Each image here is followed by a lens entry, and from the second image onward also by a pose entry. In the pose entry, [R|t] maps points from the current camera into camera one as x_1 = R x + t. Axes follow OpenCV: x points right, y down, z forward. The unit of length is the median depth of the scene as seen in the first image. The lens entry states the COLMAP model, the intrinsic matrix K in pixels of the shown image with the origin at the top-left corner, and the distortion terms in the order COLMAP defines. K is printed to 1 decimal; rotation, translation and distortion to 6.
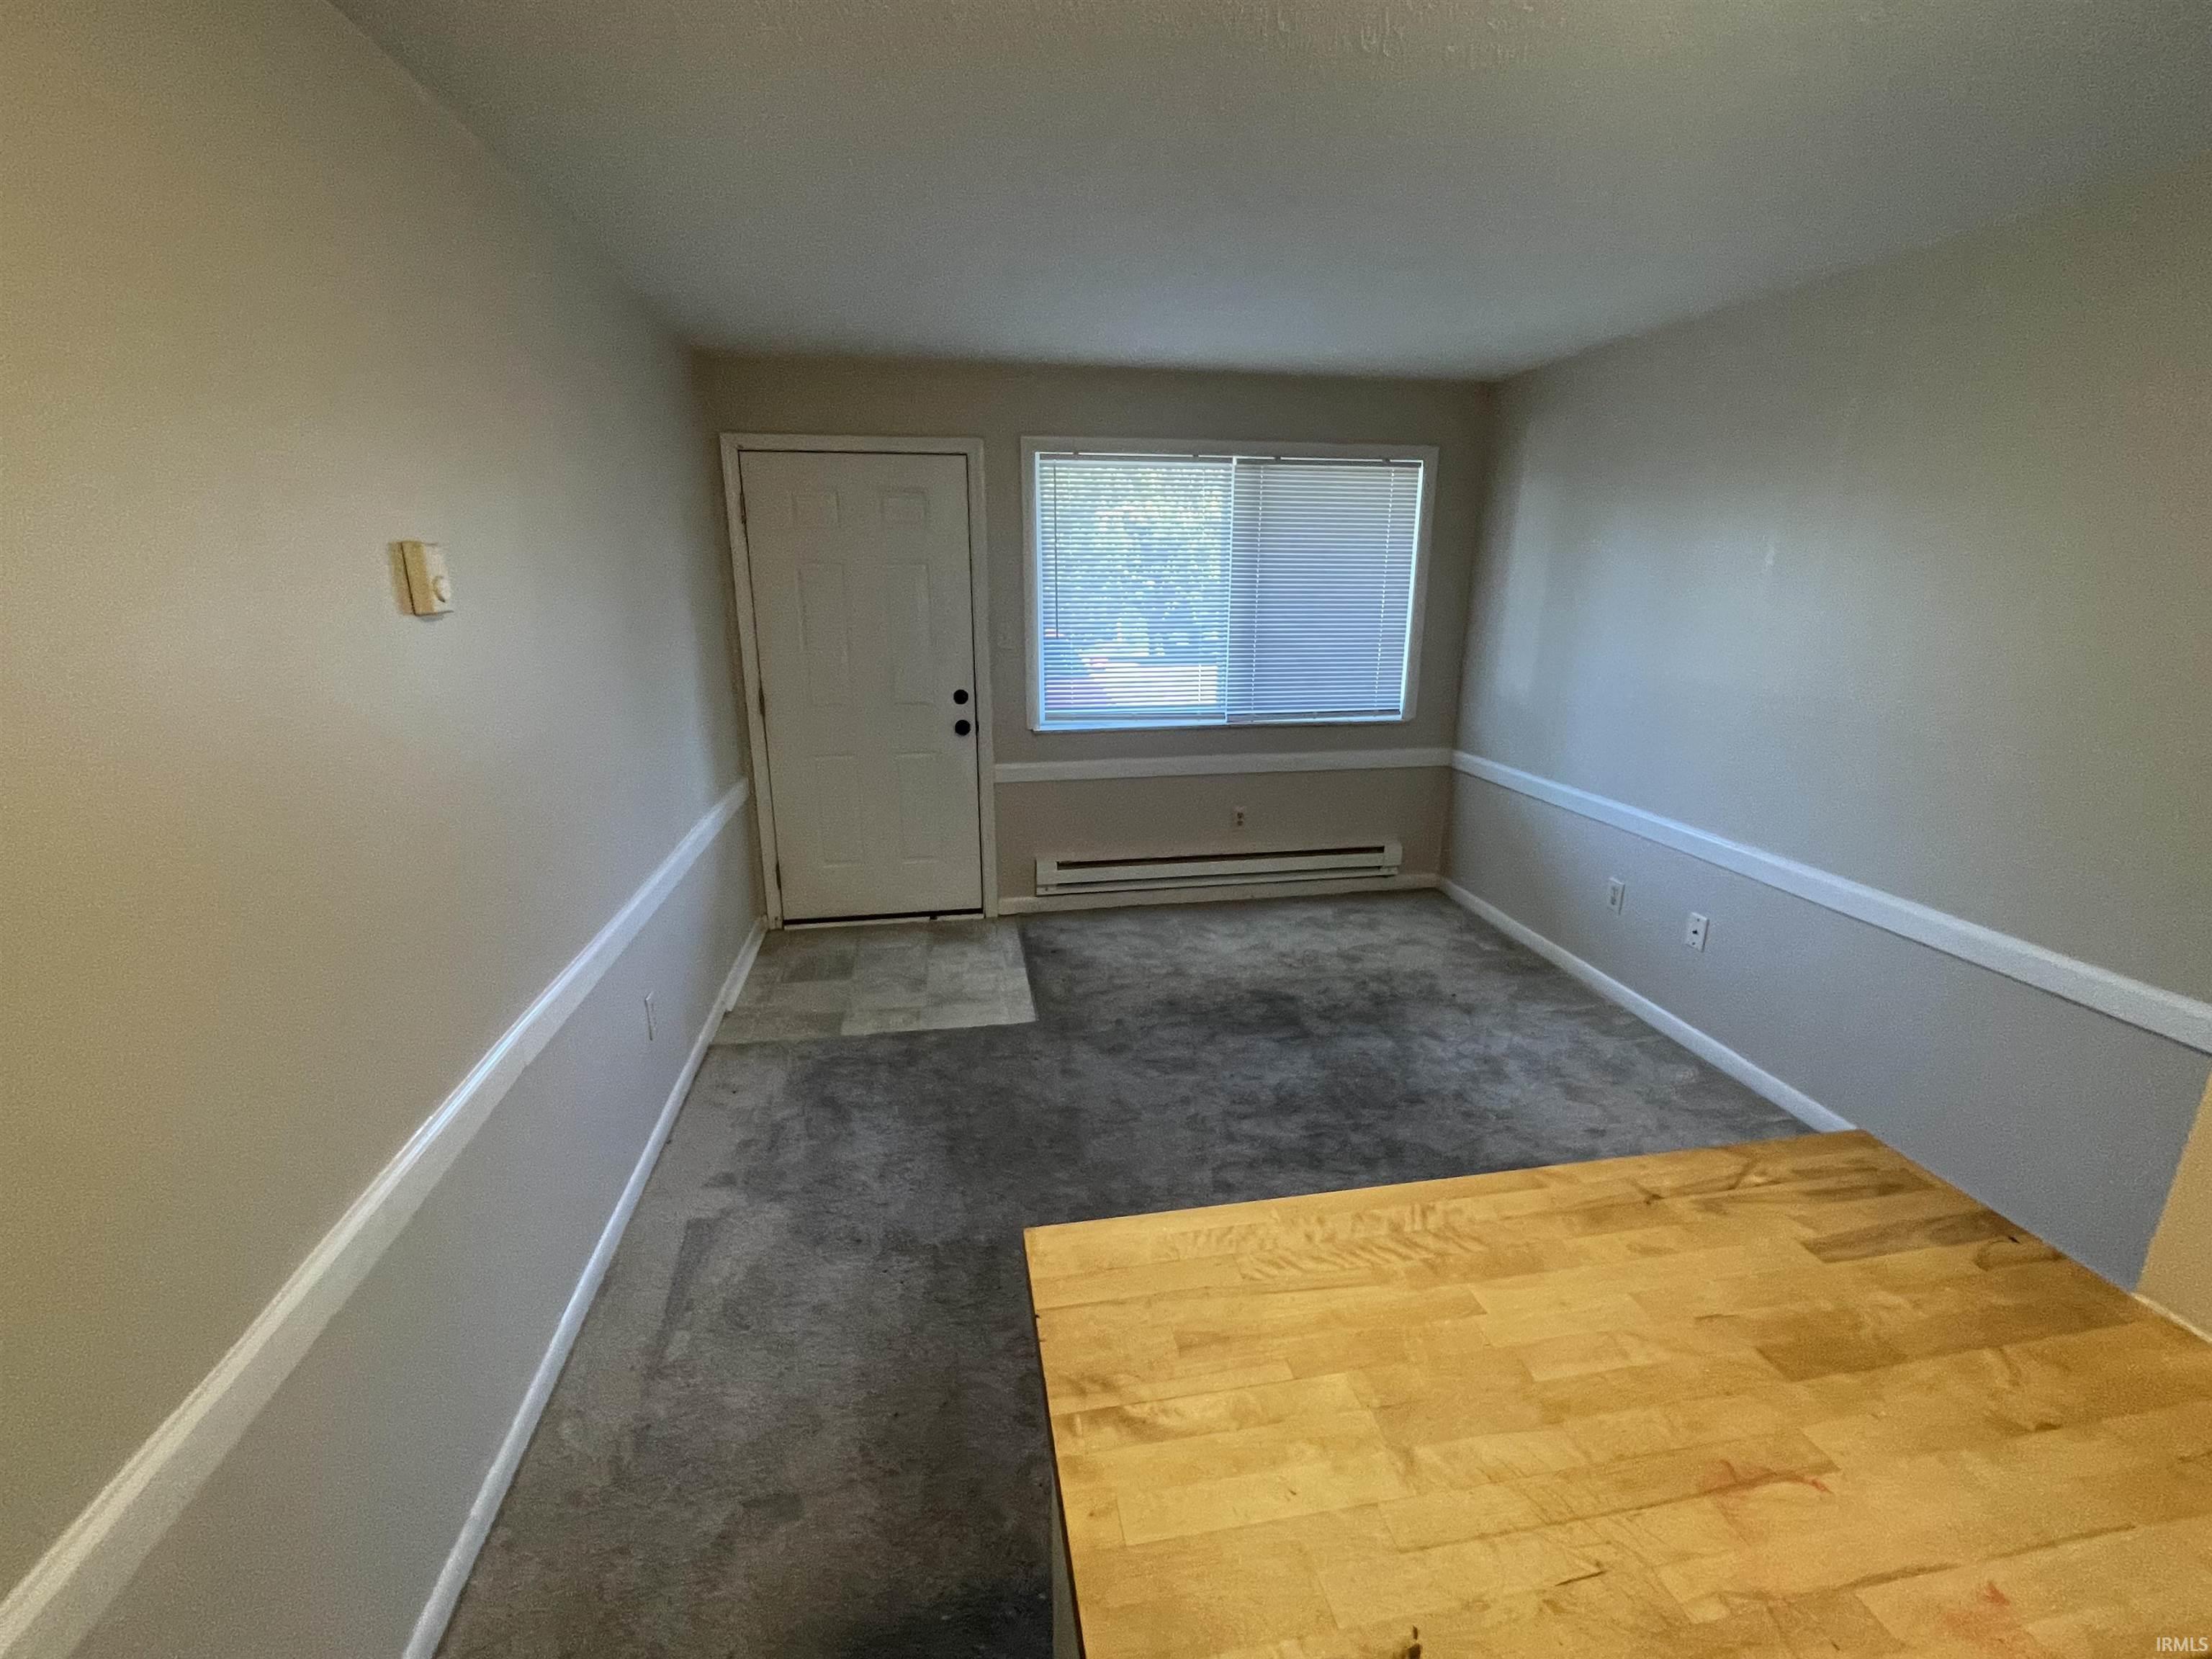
lens RADIAL K [[939.6, 0, 1106.0], [0, 939.6, 829.5], [0, 0, 1]] dist [-0.001151, 0.000024]
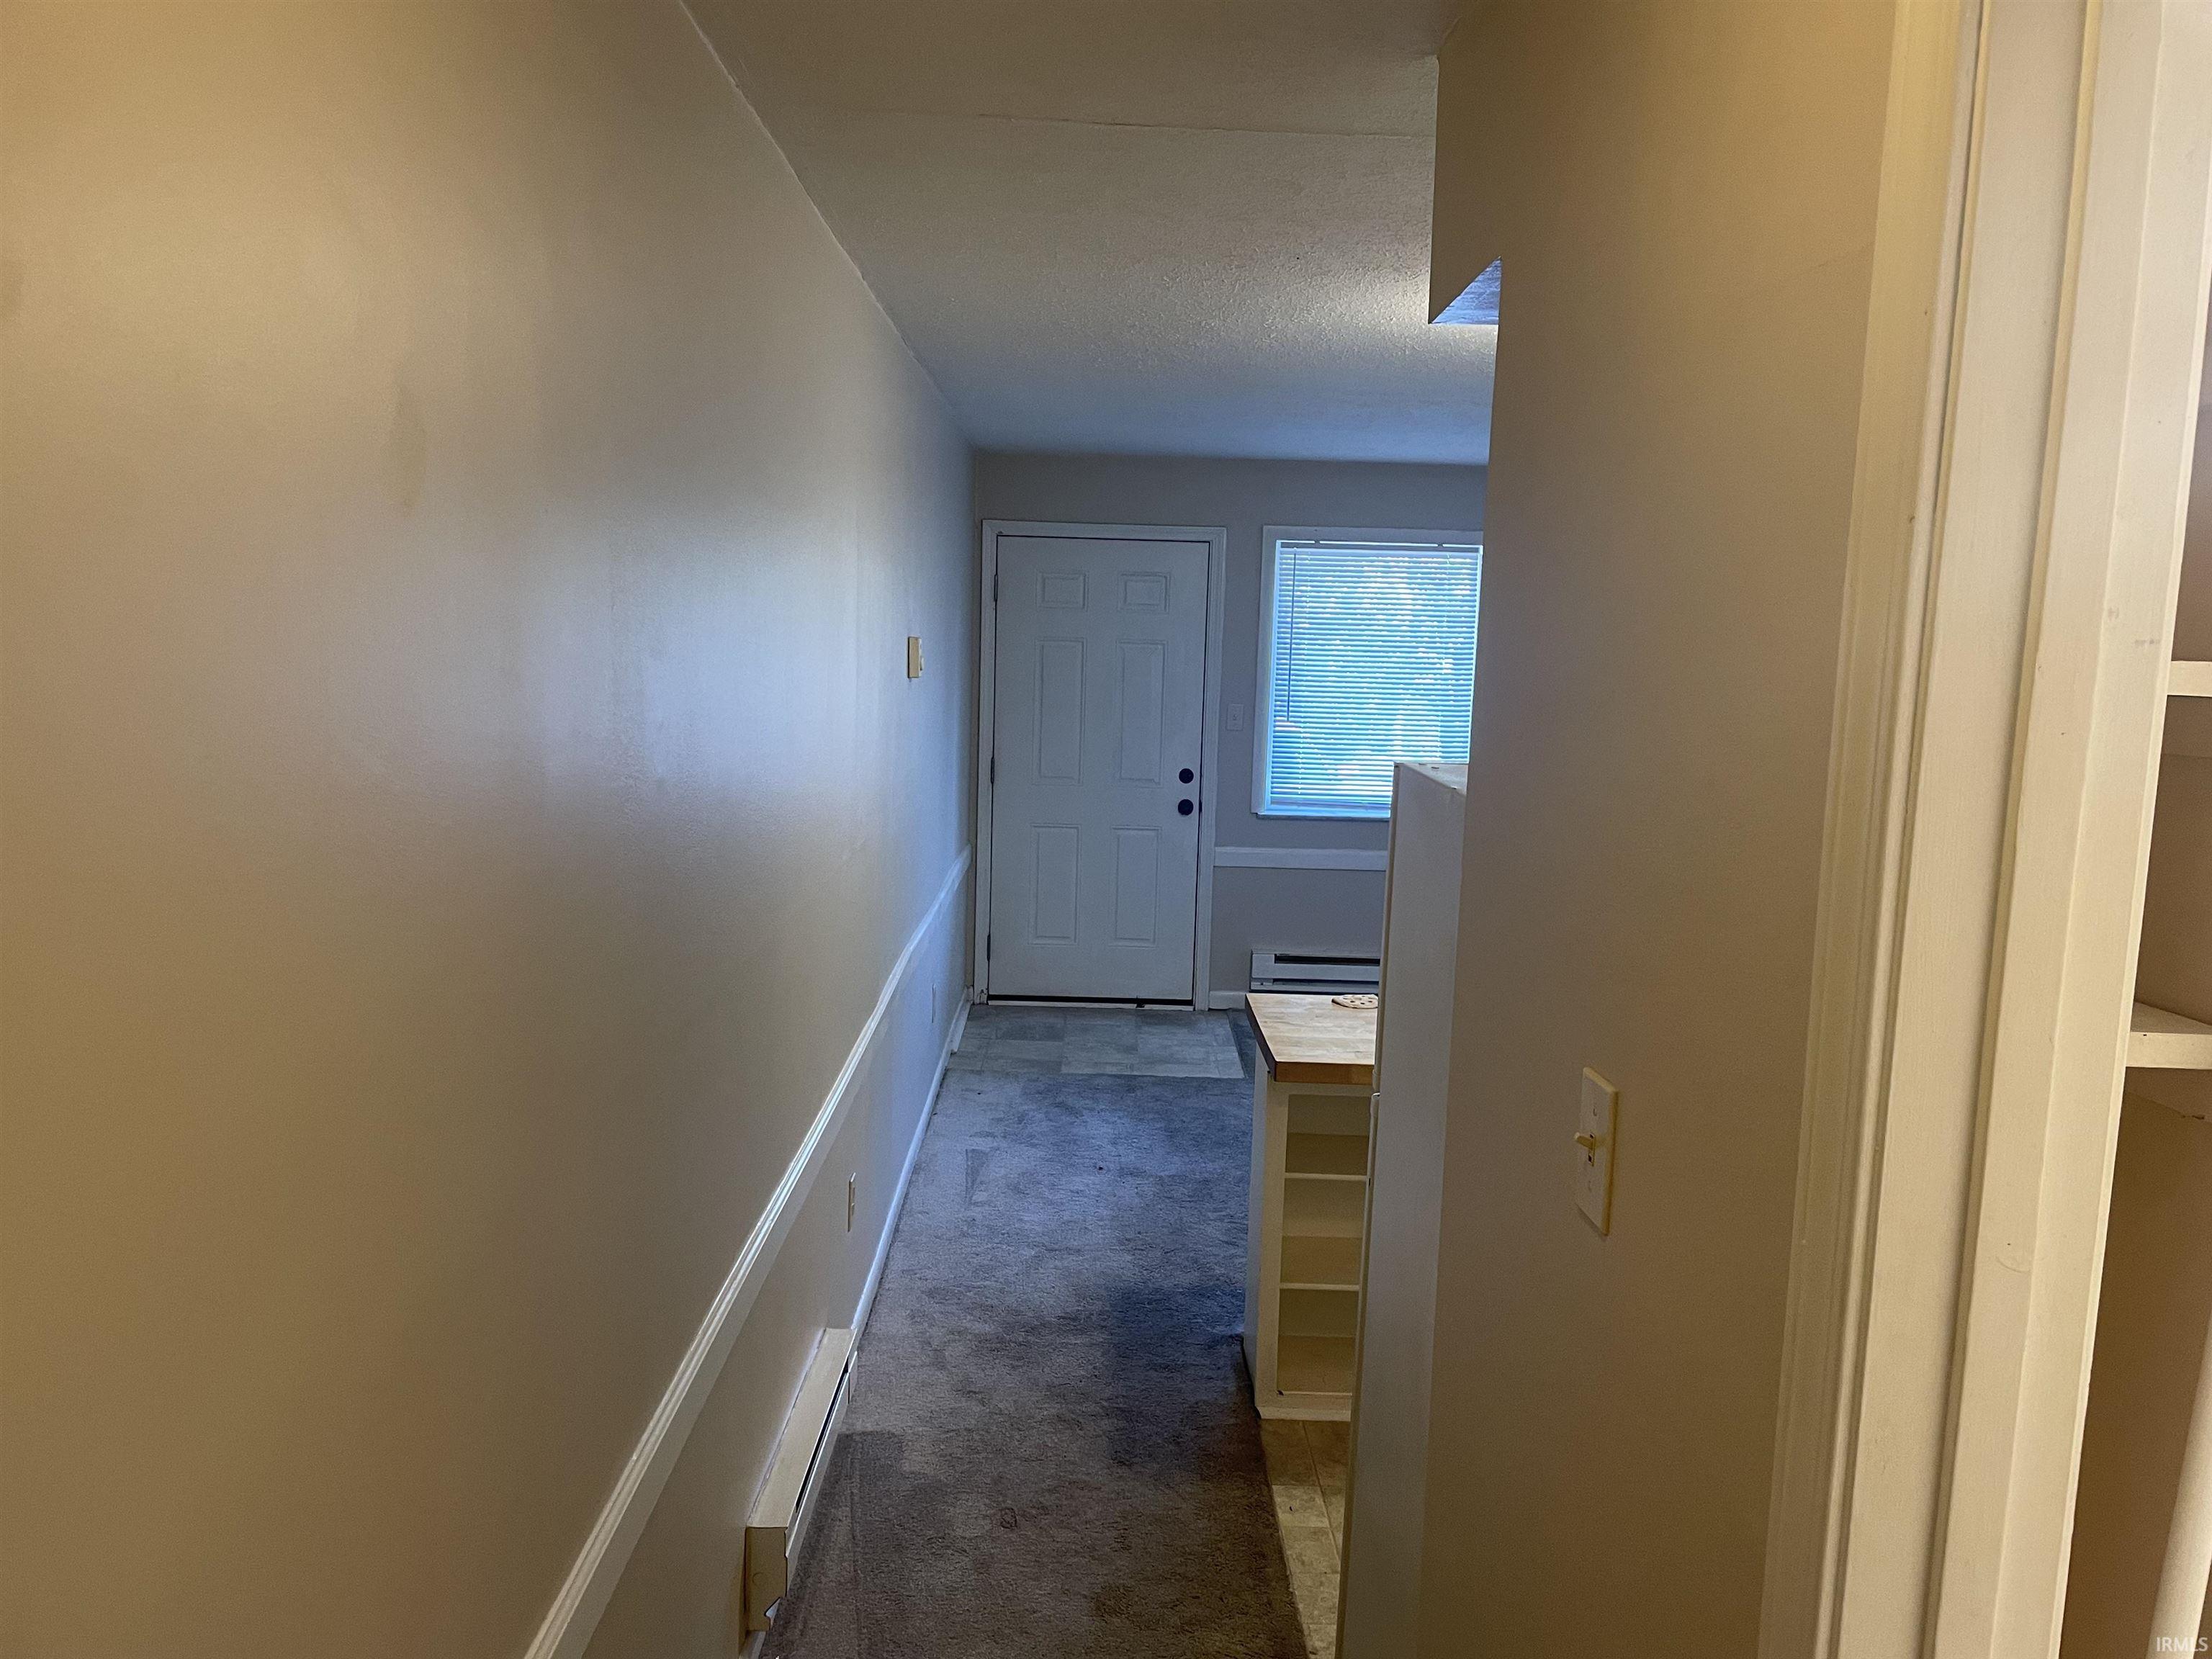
lens RADIAL K [[1656.3, 0, 1106.0], [0, 1656.3, 829.5], [0, 0, 1]] dist [0.102743, -0.153599]
pose [[0.985496, 0.048625, -0.162581, 0.052943], [-0.072804, 0.986566, -0.146241, 0.192934], [0.153286, 0.155957, 0.975798, -0.773193]]
